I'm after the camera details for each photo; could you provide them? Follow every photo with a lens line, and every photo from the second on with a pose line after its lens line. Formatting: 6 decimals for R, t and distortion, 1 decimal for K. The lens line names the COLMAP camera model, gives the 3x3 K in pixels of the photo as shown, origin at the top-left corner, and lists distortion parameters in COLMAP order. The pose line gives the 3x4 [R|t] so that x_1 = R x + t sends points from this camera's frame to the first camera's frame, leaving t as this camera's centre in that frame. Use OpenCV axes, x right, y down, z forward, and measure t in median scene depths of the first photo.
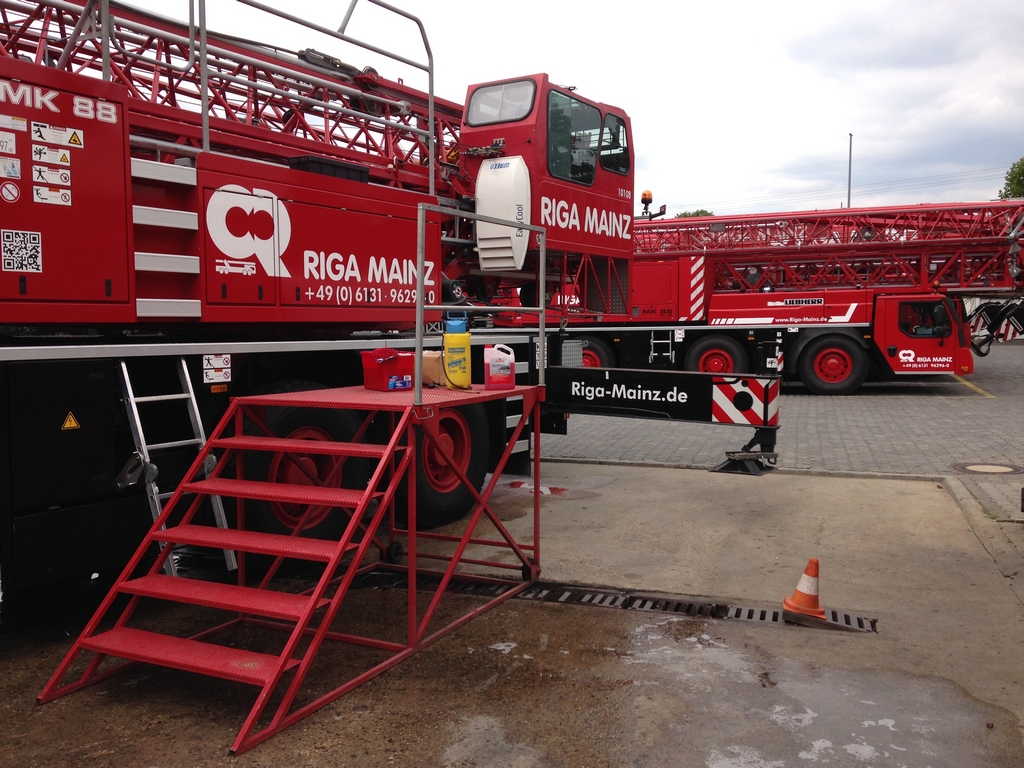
lens RADIAL K [[940.3, 0, 544.6], [0, 940.3, 385.0], [0, 0, 1]] dist [0.207371, -0.301058]
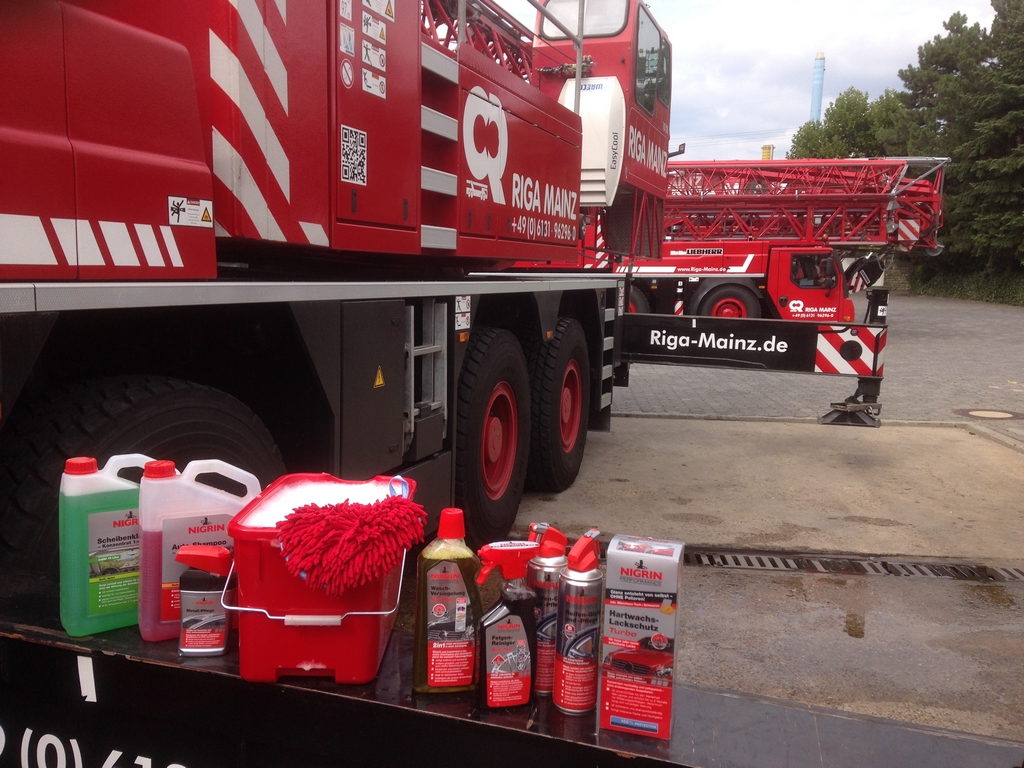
lens RADIAL K [[940.3, 0, 544.6], [0, 940.3, 385.0], [0, 0, 1]] dist [0.207371, -0.301058]
pose [[0.969388, -0.008985, 0.245369, -0.318547], [-0.004584, 0.998494, 0.054674, 0.000139], [-0.245491, -0.054125, 0.967887, 0.125462]]
